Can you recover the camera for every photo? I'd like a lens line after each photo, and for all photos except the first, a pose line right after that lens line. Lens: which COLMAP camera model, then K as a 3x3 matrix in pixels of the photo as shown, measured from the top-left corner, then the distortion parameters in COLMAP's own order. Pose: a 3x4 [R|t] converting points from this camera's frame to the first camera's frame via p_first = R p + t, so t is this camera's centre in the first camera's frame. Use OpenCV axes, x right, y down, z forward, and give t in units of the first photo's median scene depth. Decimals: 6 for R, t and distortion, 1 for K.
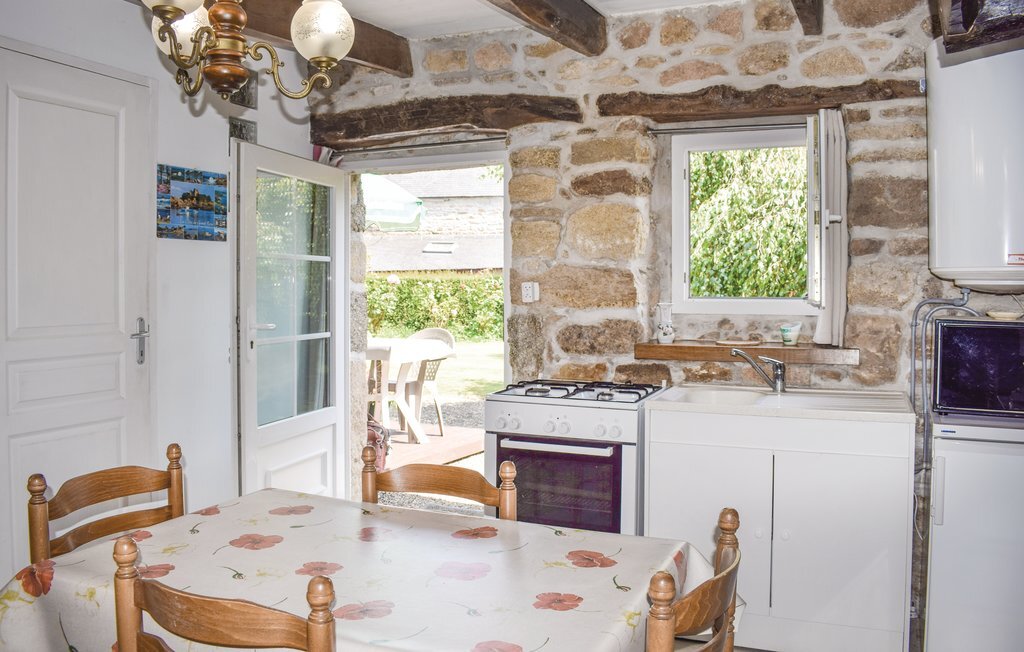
lens RADIAL K [[851.7, 0, 512.0], [0, 851.7, 326.0], [0, 0, 1]] dist [-0.094478, 0.003451]
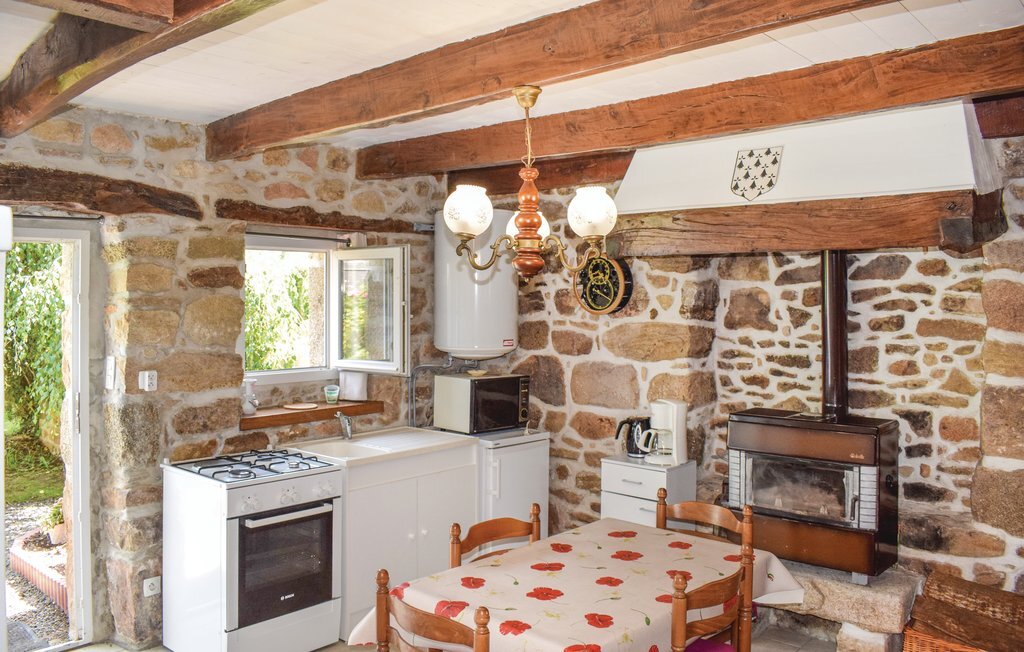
lens RADIAL K [[851.7, 0, 512.0], [0, 851.7, 326.0], [0, 0, 1]] dist [-0.094478, 0.003451]
pose [[0.302257, -0.033249, 0.952646, -0.817992], [0.040796, 0.998927, 0.021921, -0.112000], [-0.952353, 0.032238, 0.303289, 0.297533]]
